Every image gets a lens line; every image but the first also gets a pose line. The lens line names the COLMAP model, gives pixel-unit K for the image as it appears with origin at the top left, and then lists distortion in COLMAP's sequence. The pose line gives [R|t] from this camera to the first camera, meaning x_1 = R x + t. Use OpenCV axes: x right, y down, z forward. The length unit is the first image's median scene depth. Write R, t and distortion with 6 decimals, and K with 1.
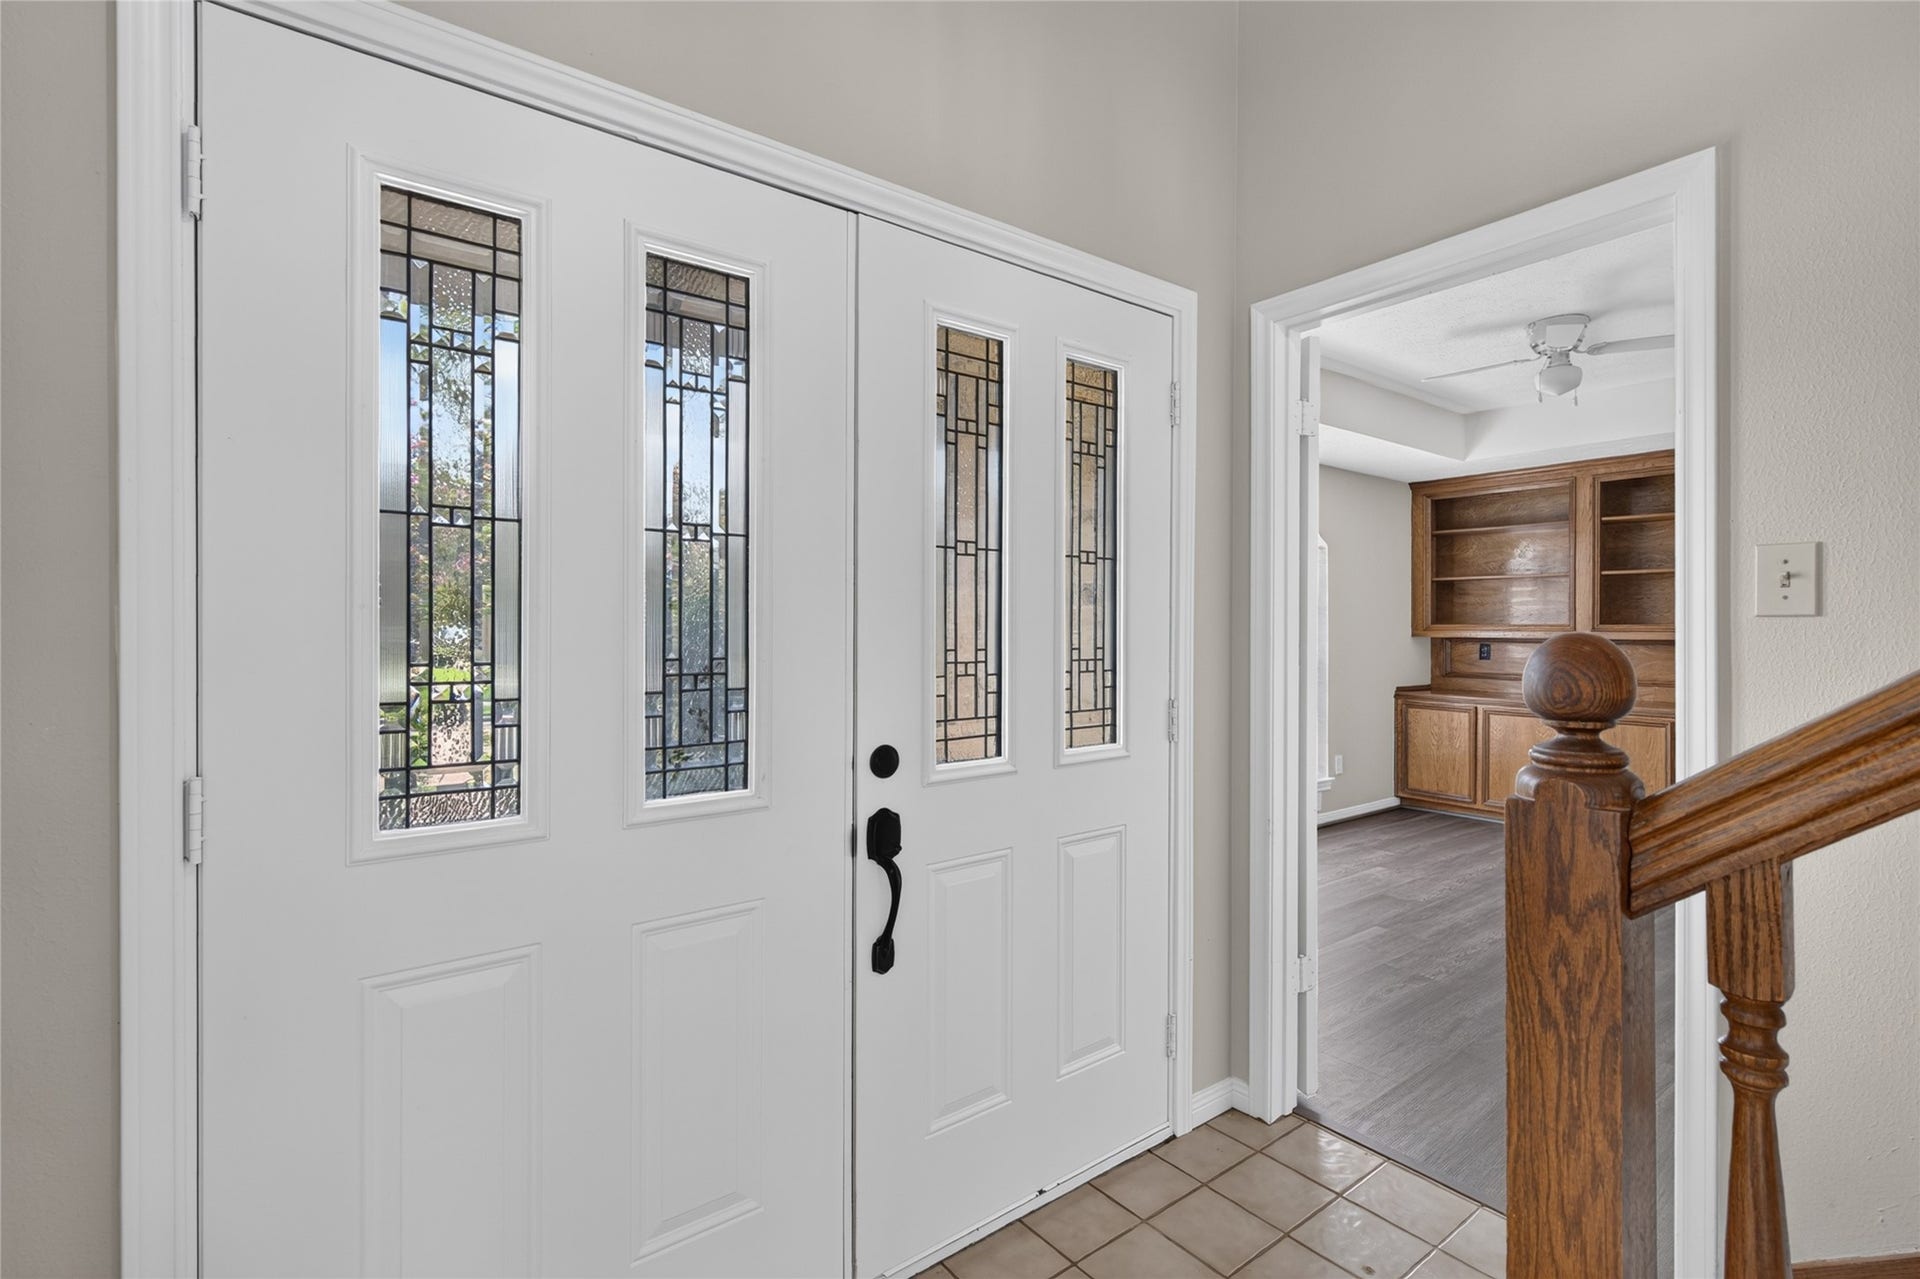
lens RADIAL K [[873.4, 0, 955.7], [0, 873.4, 644.5], [0, 0, 1]] dist [0.000495, 0.000058]
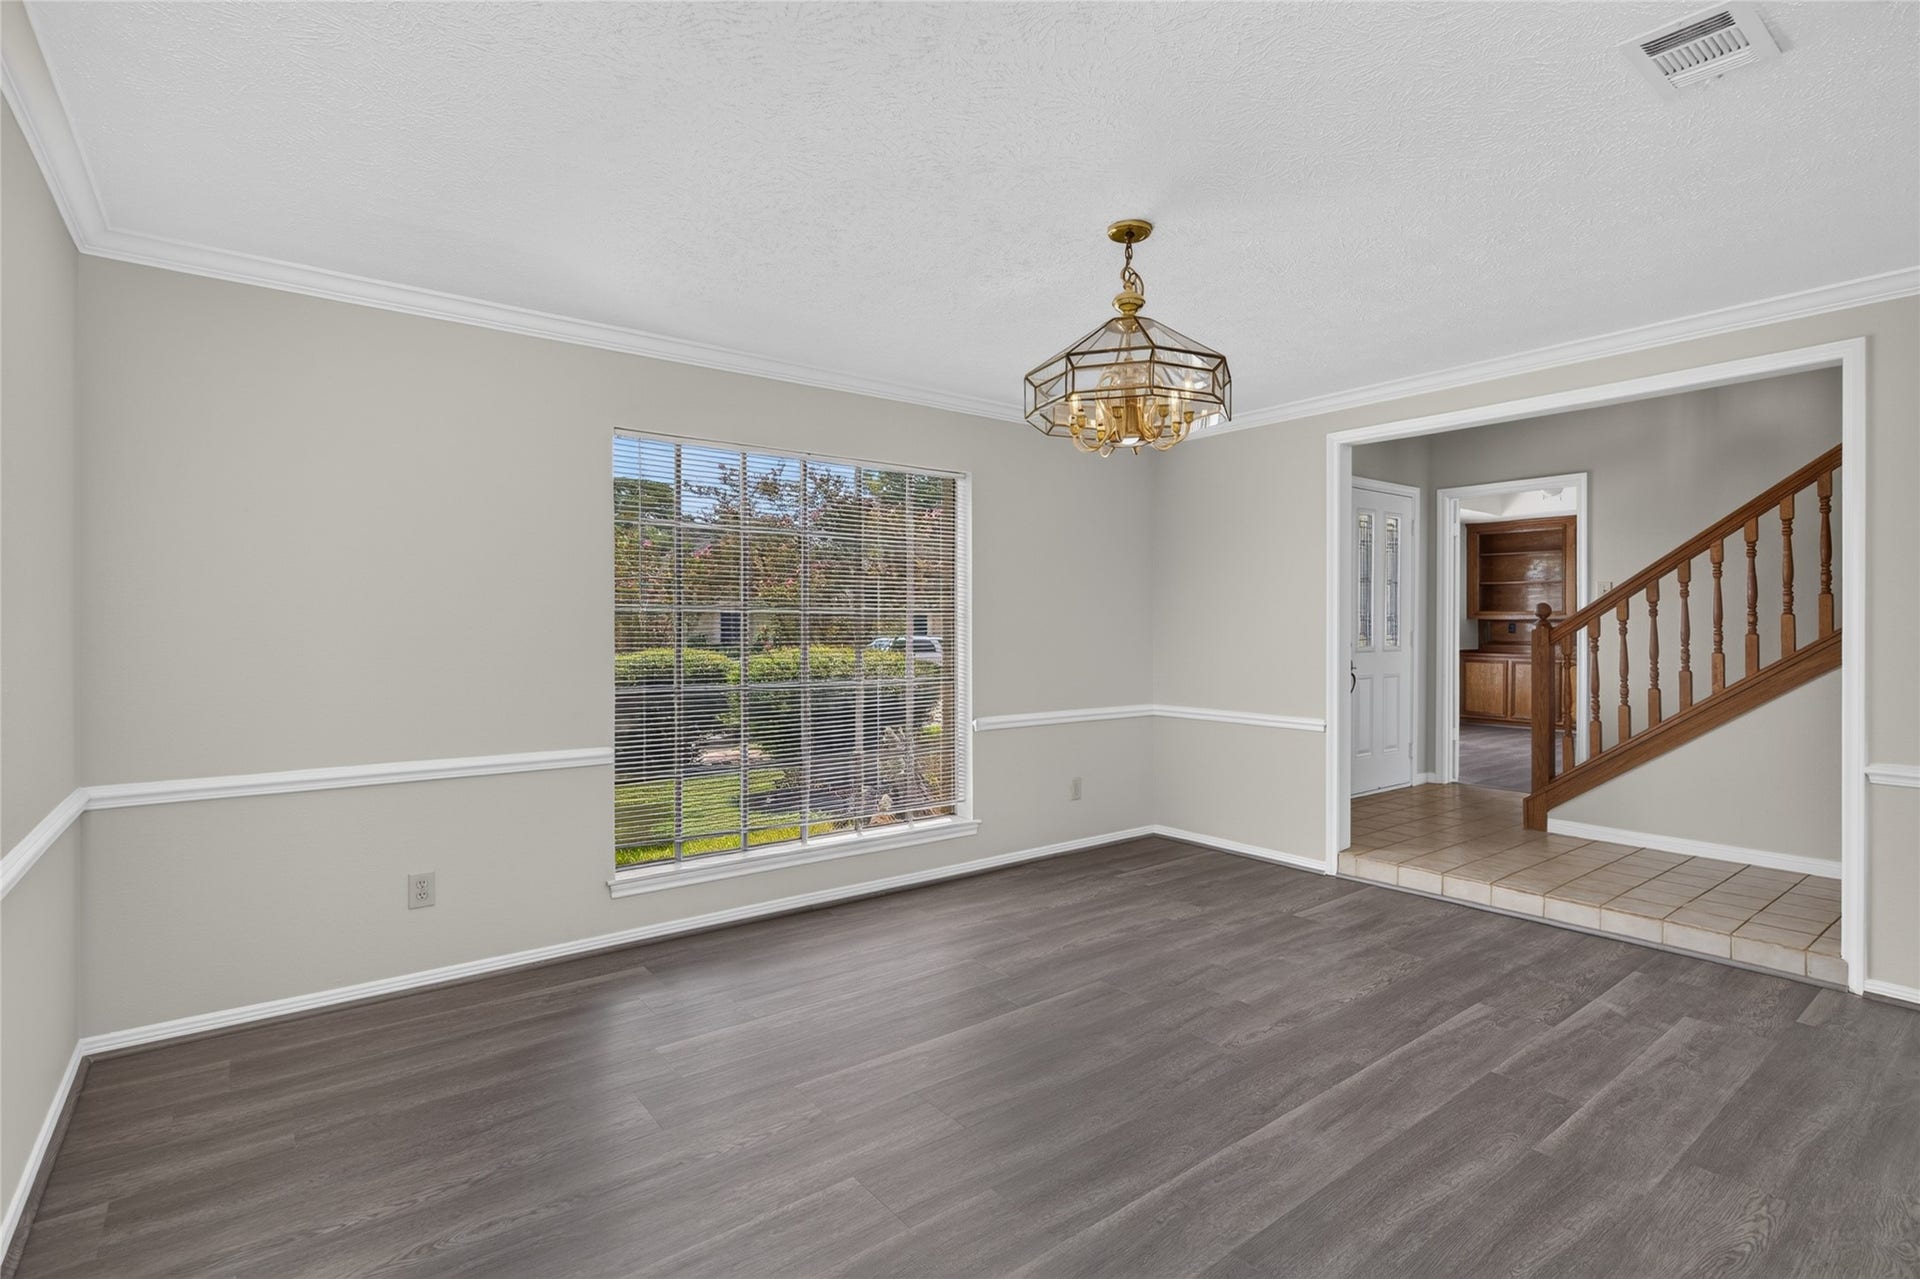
lens RADIAL K [[906.8, 0, 959.0], [0, 906.8, 636.8], [0, 0, 1]] dist [-0.003184, -0.000687]
pose [[0.999966, 0.002841, 0.007737, -0.468041], [-0.002816, 0.999991, -0.003251, 0.034876], [-0.007746, 0.003229, 0.999965, -0.725740]]
